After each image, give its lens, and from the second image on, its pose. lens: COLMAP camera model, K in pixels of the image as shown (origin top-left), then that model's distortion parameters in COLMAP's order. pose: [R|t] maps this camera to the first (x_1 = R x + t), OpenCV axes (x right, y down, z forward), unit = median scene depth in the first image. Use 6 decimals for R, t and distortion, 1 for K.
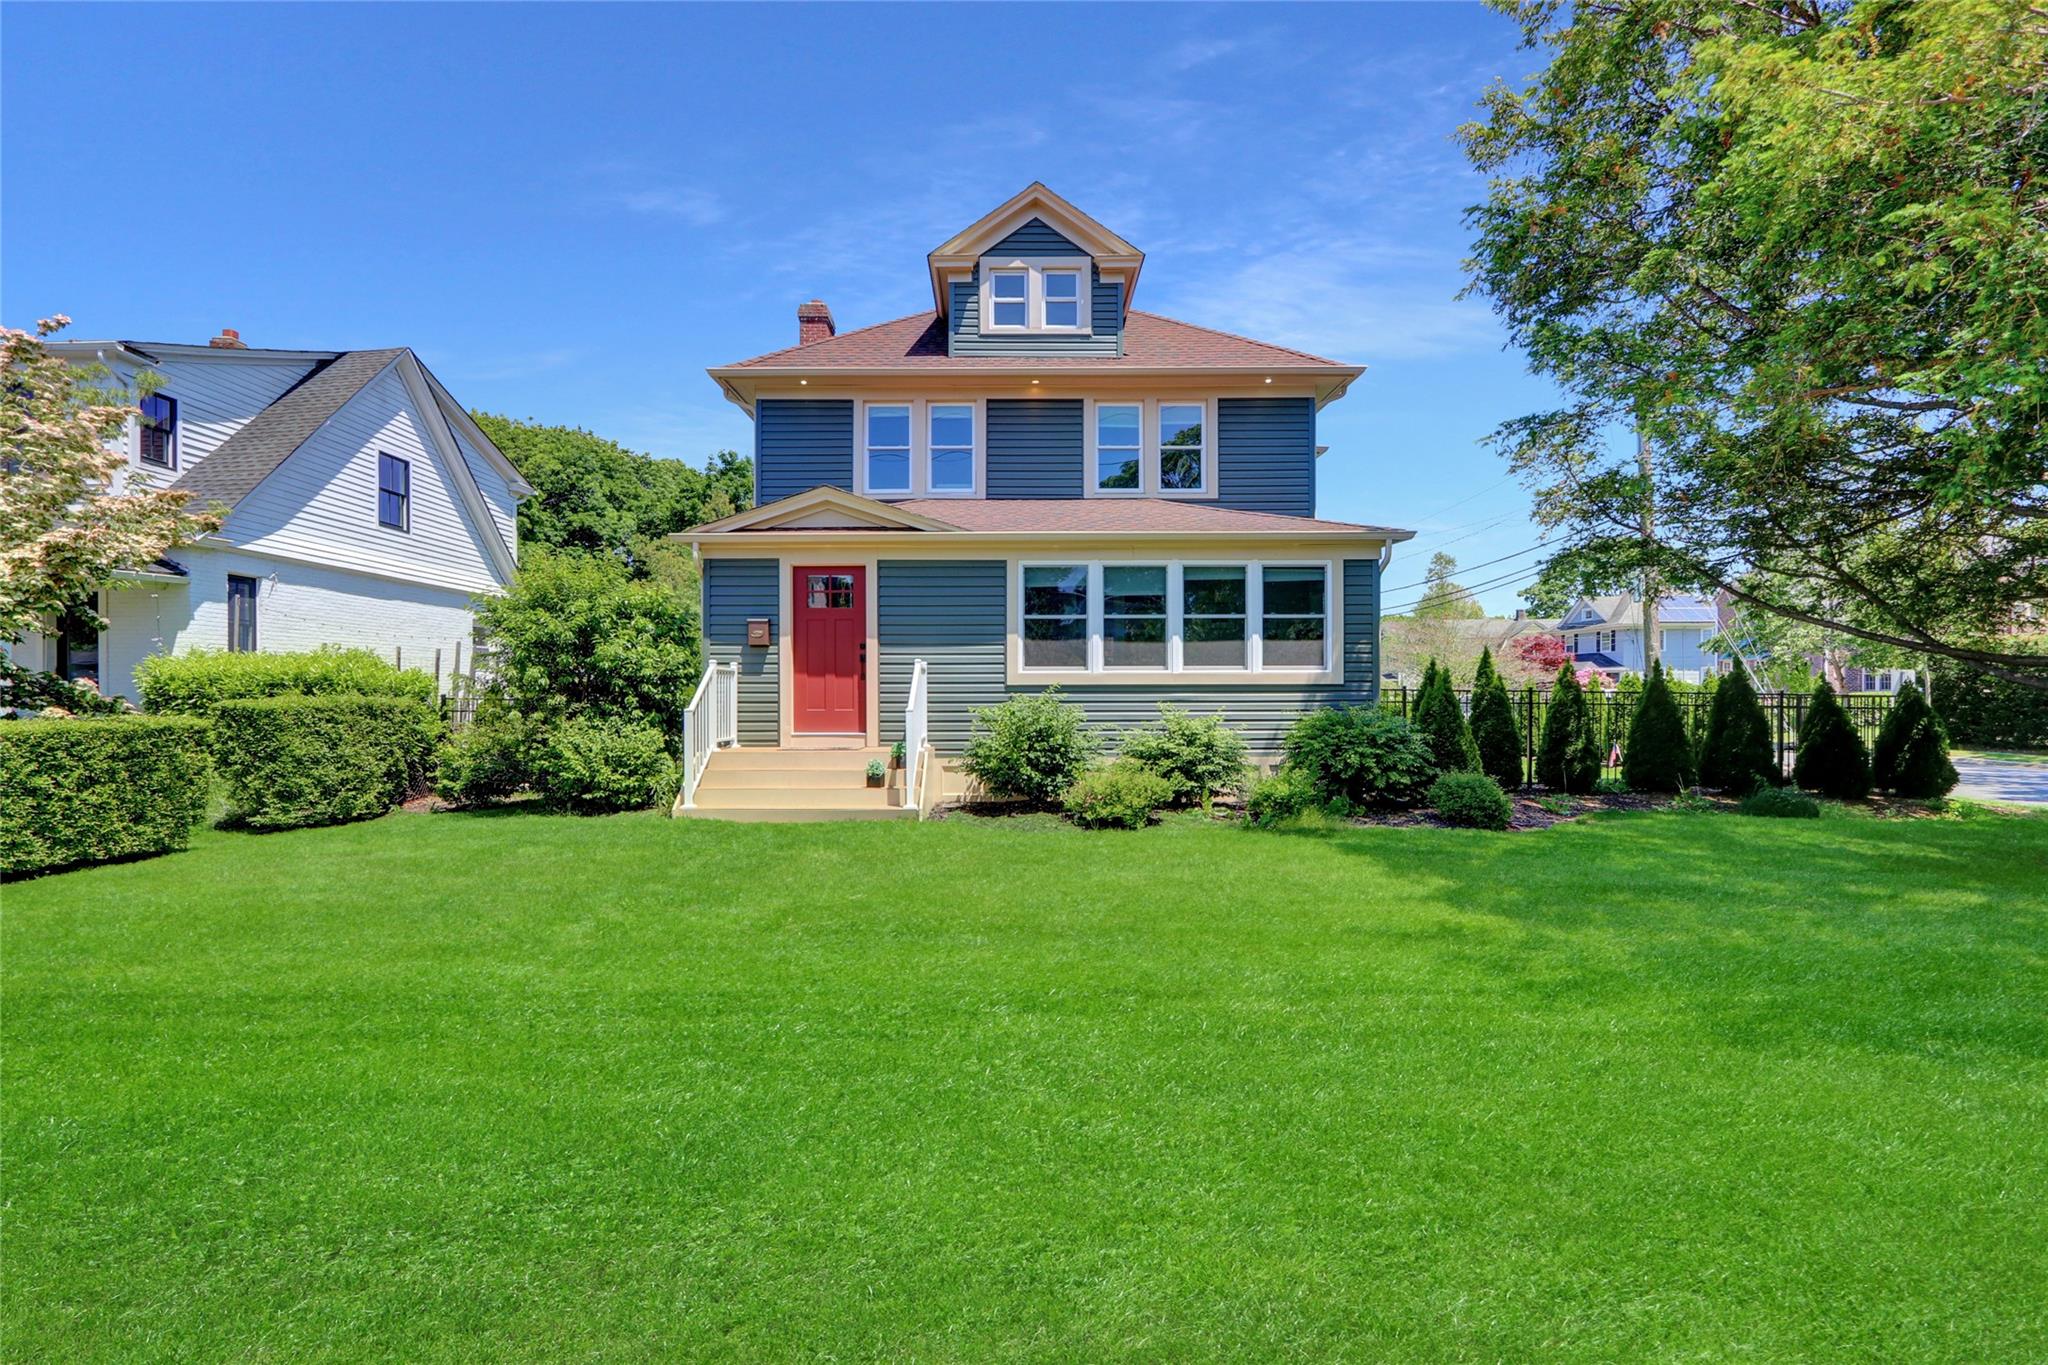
lens RADIAL K [[943.6, 0, 1027.5], [0, 943.6, 694.4], [0, 0, 1]] dist [-0.010916, 0.000569]
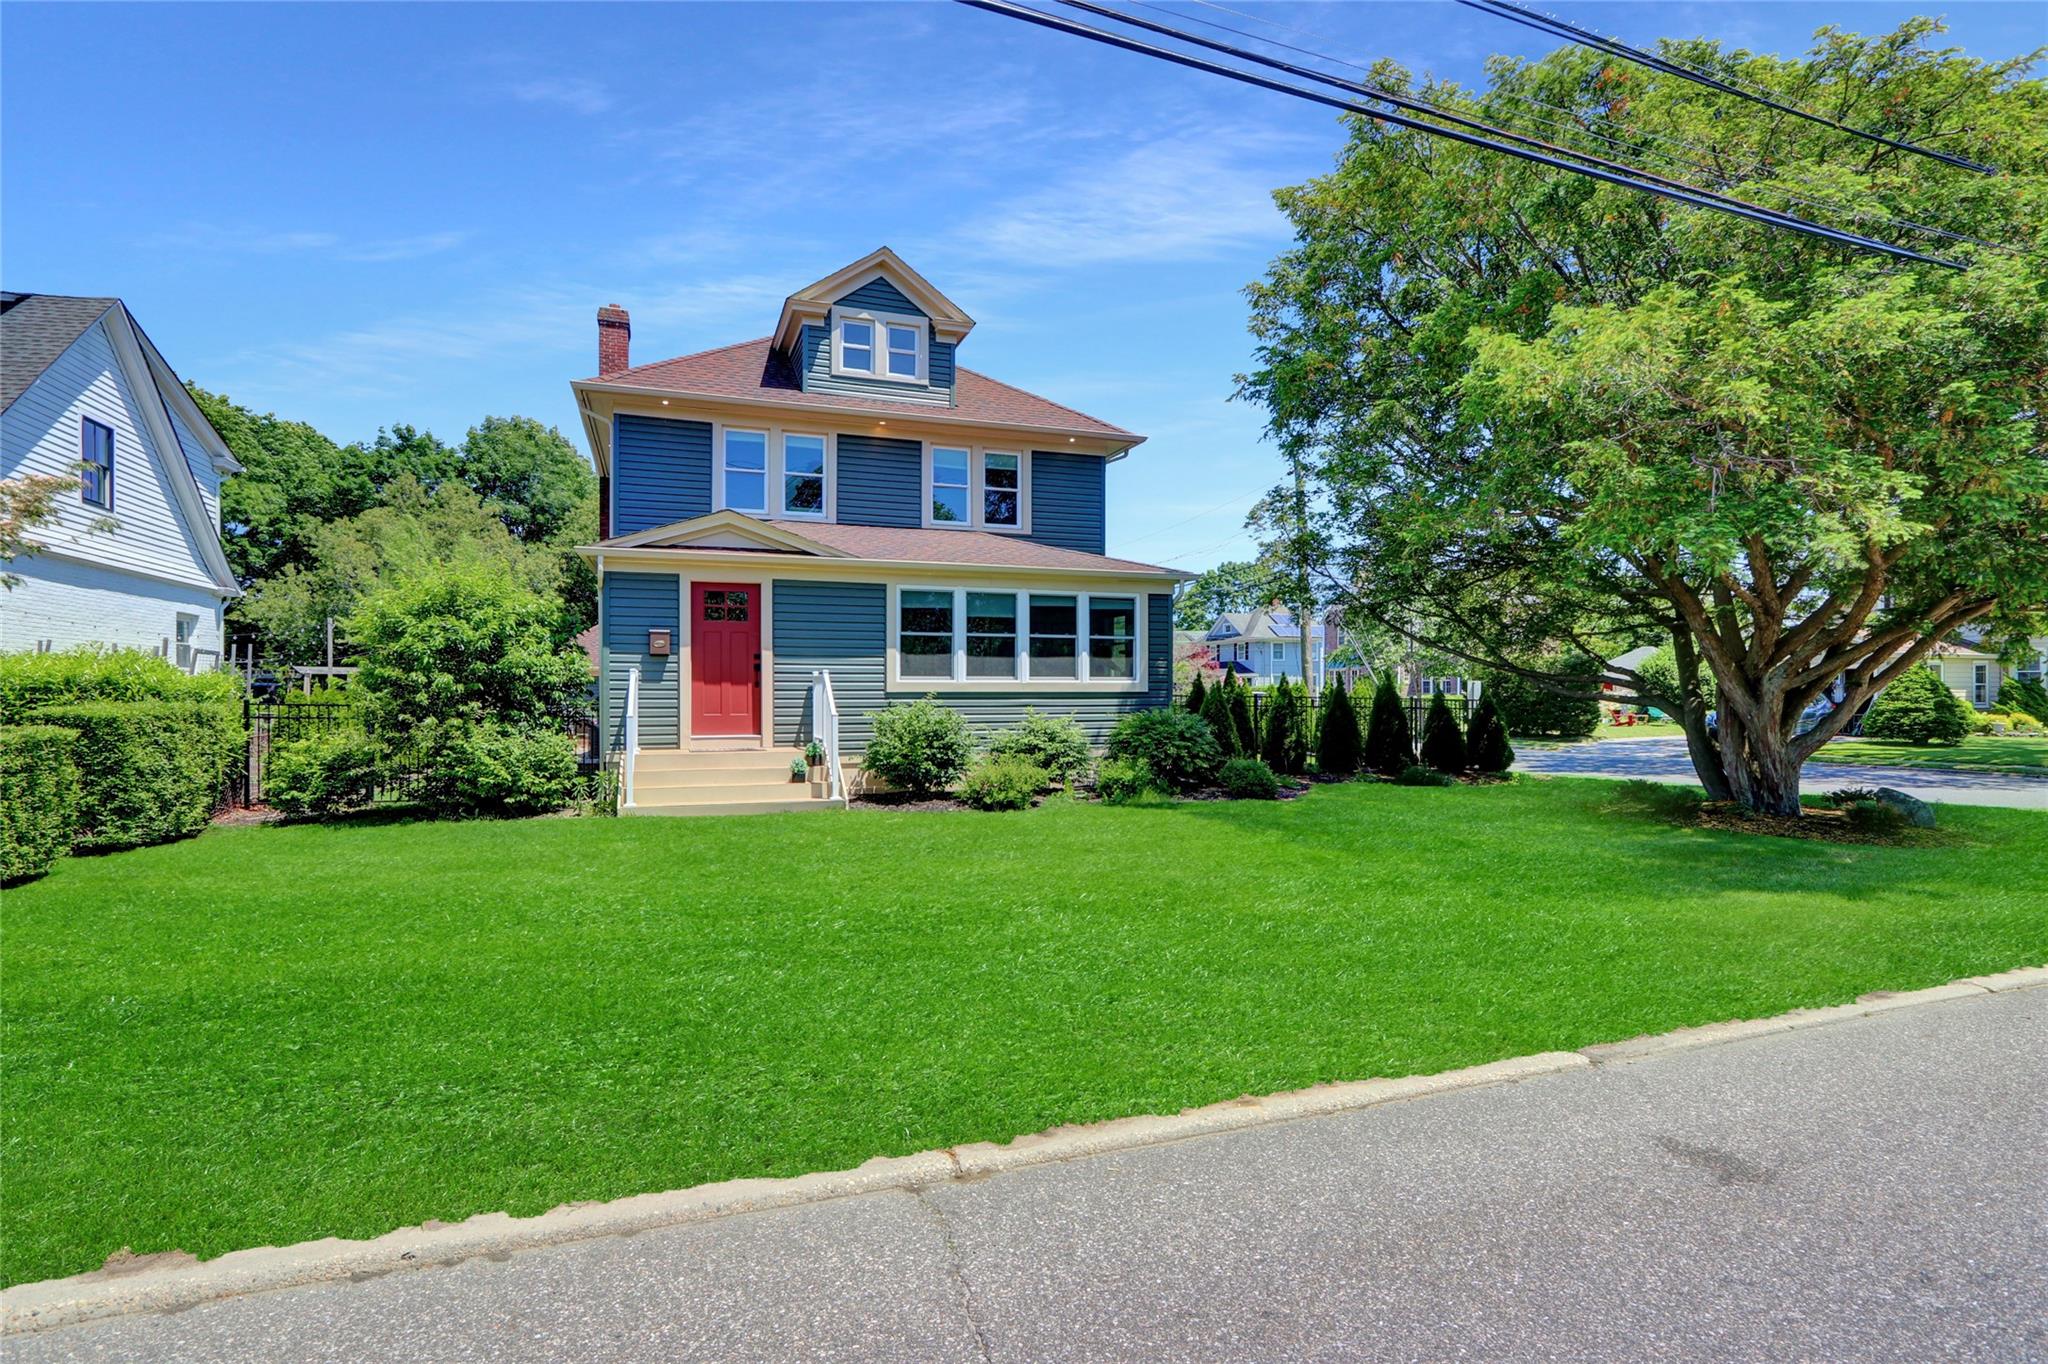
lens RADIAL K [[943.6, 0, 1015.9], [0, 943.6, 687.1], [0, 0, 1]] dist [-0.010916, 0.000569]
pose [[0.943038, 0.003966, 0.332662, -0.251955], [-0.001071, 0.999960, -0.008886, -0.005927], [-0.332683, 0.008024, 0.943004, -0.135880]]
